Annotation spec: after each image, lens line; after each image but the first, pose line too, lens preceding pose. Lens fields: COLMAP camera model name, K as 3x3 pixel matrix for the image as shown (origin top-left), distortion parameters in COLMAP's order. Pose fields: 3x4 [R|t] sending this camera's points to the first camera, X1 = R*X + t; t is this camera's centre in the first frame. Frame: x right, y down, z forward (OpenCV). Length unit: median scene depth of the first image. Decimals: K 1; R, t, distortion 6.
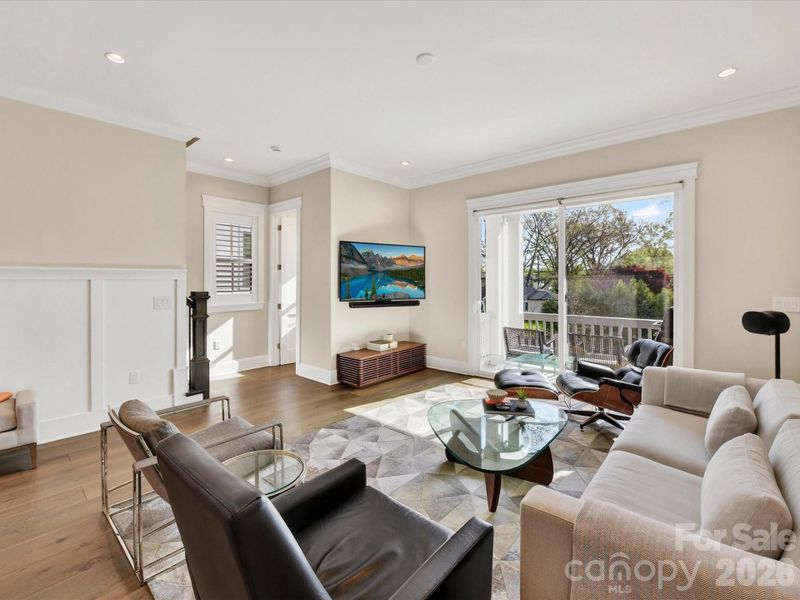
lens RADIAL K [[365.7, 0, 402.7], [0, 365.7, 286.2], [0, 0, 1]] dist [-0.018745, 0.000095]
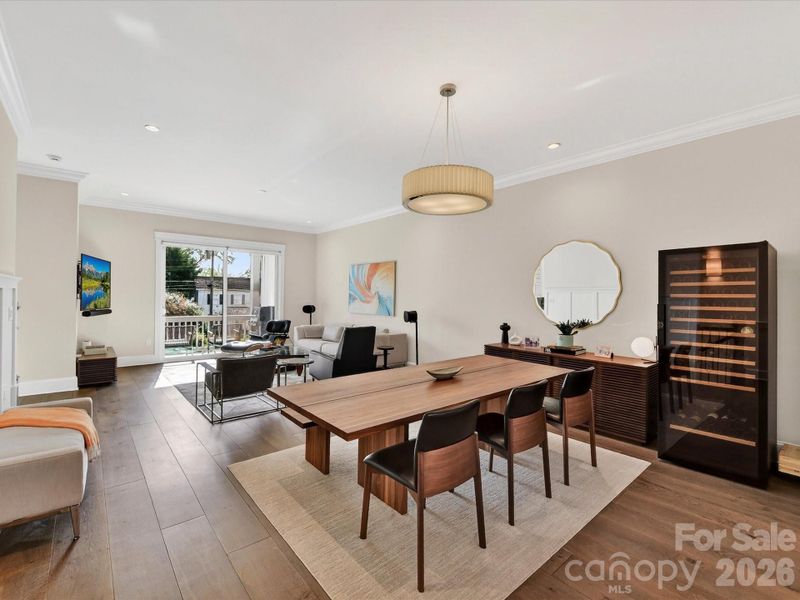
lens RADIAL K [[363.2, 0, 396.1], [0, 363.2, 293.0], [0, 0, 1]] dist [0.001239, 0.000433]
pose [[0.156386, 0.010346, 0.987642, -1.078024], [0.011216, 0.999862, -0.012250, 0.011488], [-0.987632, 0.012994, 0.156249, -0.085774]]
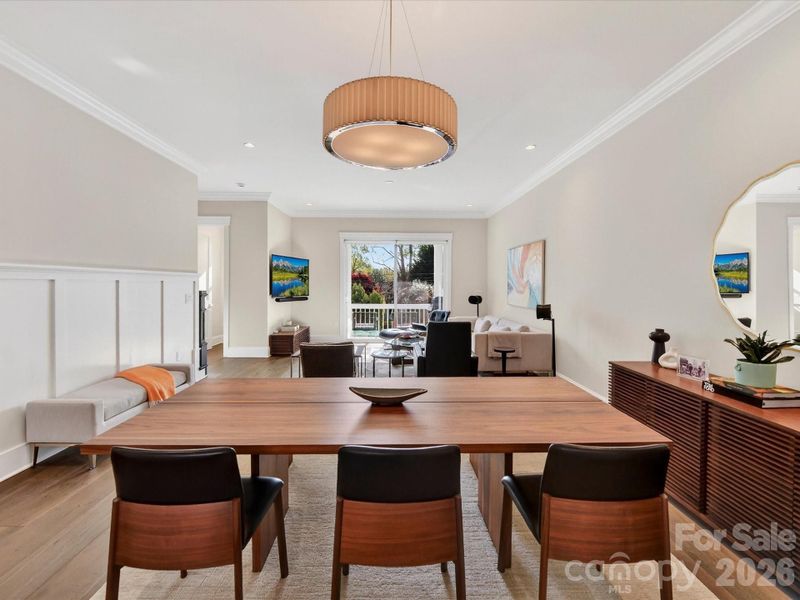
lens RADIAL K [[365.7, 0, 402.7], [0, 365.7, 286.2], [0, 0, 1]] dist [-0.018745, 0.000095]
pose [[0.730642, 0.002275, 0.682757, -0.758296], [0.007373, 0.999910, -0.011222, 0.018441], [-0.682721, 0.013233, 0.730559, -0.368293]]
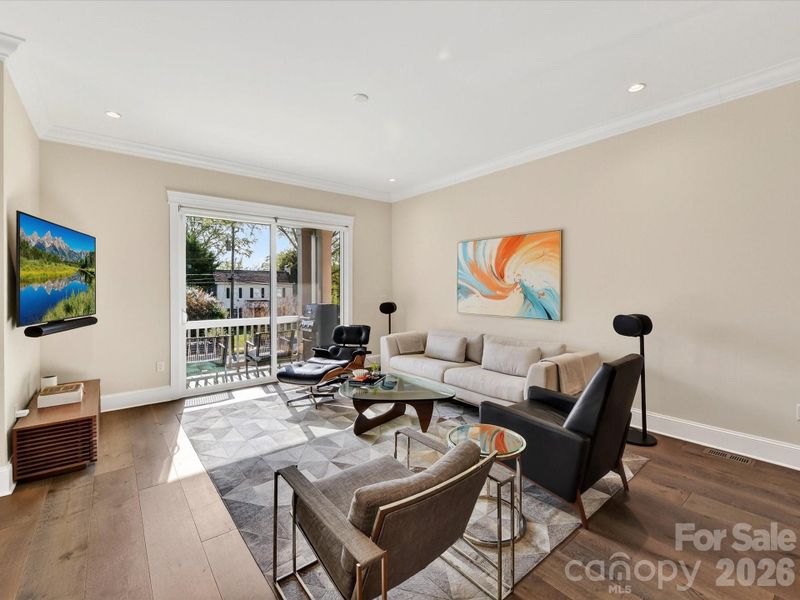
lens RADIAL K [[362.0, 0, 399.5], [0, 362.0, 289.3], [0, 0, 1]] dist [-0.003224, -0.000695]
pose [[0.184725, -0.001434, 0.982789, -0.596675], [0.019009, 0.999817, -0.002114, 0.004198], [-0.982606, 0.019072, 0.184719, 0.343198]]
